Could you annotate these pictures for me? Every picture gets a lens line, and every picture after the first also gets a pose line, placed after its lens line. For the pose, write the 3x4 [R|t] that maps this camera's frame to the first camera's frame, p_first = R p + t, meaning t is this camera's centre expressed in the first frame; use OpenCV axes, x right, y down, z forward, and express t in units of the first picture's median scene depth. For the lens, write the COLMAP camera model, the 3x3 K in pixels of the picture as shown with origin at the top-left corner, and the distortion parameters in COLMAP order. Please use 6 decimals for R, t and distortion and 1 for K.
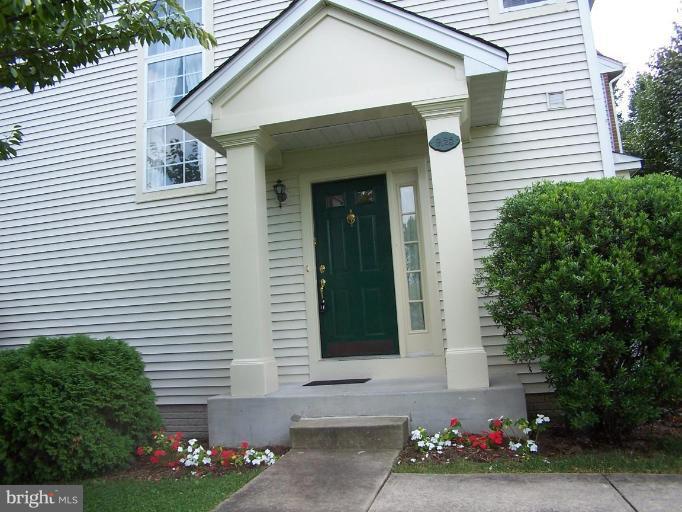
lens RADIAL K [[546.7, 0, 336.3], [0, 546.7, 254.2], [0, 0, 1]] dist [-0.125131, 0.108879]
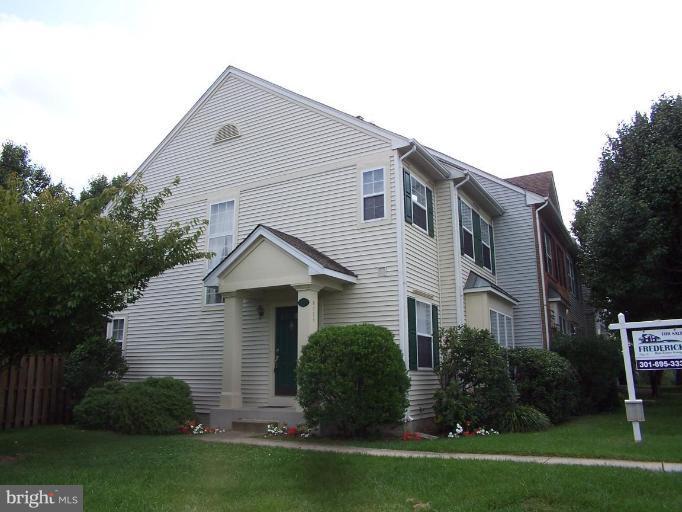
lens RADIAL K [[546.7, 0, 336.3], [0, 546.7, 254.2], [0, 0, 1]] dist [-0.125131, 0.108879]
pose [[0.960672, -0.003163, -0.277667, 0.885256], [-0.016422, 0.997538, -0.068177, -0.233692], [0.277199, 0.070056, 0.958255, -1.066349]]
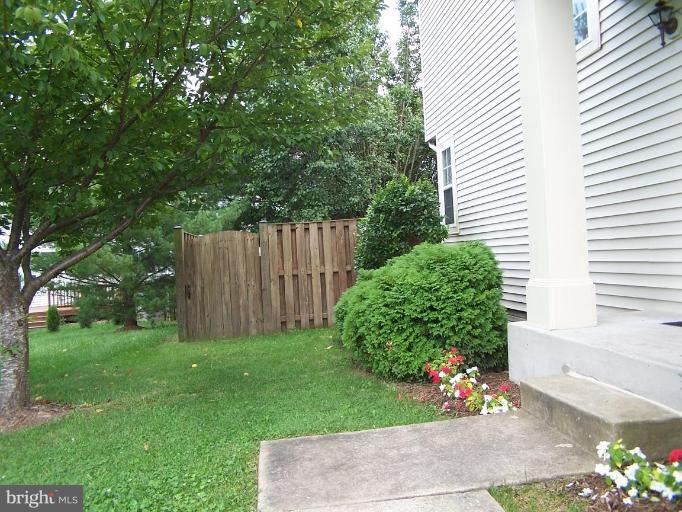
lens RADIAL K [[546.7, 0, 336.3], [0, 546.7, 254.2], [0, 0, 1]] dist [-0.125131, 0.108879]
pose [[0.362373, 0.042564, -0.931061, 0.413775], [0.152002, 0.982883, 0.104093, 0.035567], [0.919555, -0.179244, 0.349700, 0.466877]]
